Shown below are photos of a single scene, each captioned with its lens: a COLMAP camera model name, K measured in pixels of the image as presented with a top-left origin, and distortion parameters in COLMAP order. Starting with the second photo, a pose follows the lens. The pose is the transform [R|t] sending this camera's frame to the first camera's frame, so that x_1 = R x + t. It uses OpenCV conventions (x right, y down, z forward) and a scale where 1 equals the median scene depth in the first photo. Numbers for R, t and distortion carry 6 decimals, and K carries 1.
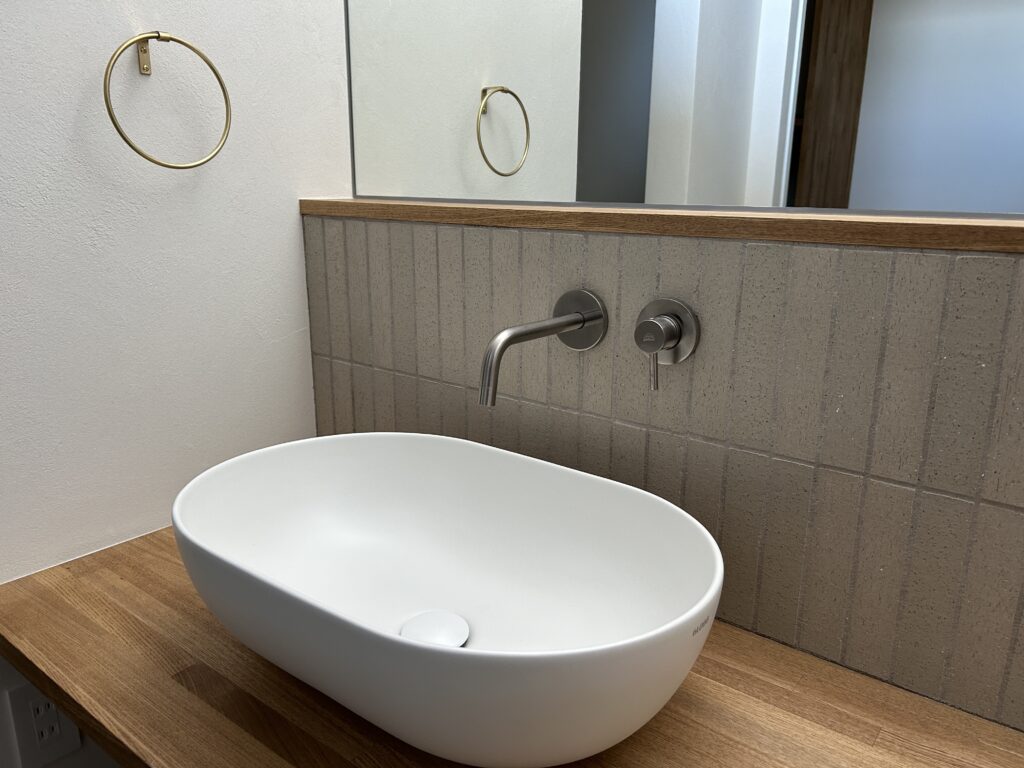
lens RADIAL K [[778.5, 0, 512.0], [0, 778.5, 384.0], [0, 0, 1]] dist [0.026760, -0.001847]
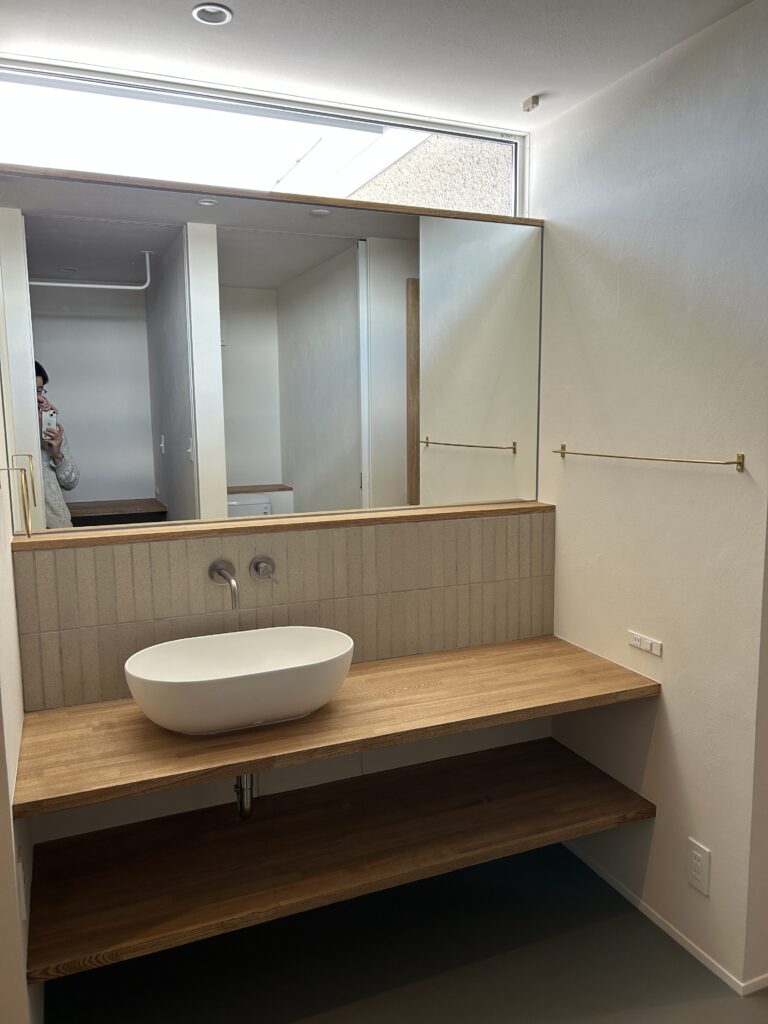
lens RADIAL K [[778.5, 0, 384.0], [0, 778.5, 512.0], [0, 0, 1]] dist [0.026760, -0.001847]
pose [[0.488370, -0.131943, 0.862604, -1.386827], [0.239139, 0.970897, 0.013117, -0.141149], [-0.839230, 0.199876, 0.505710, -0.538522]]
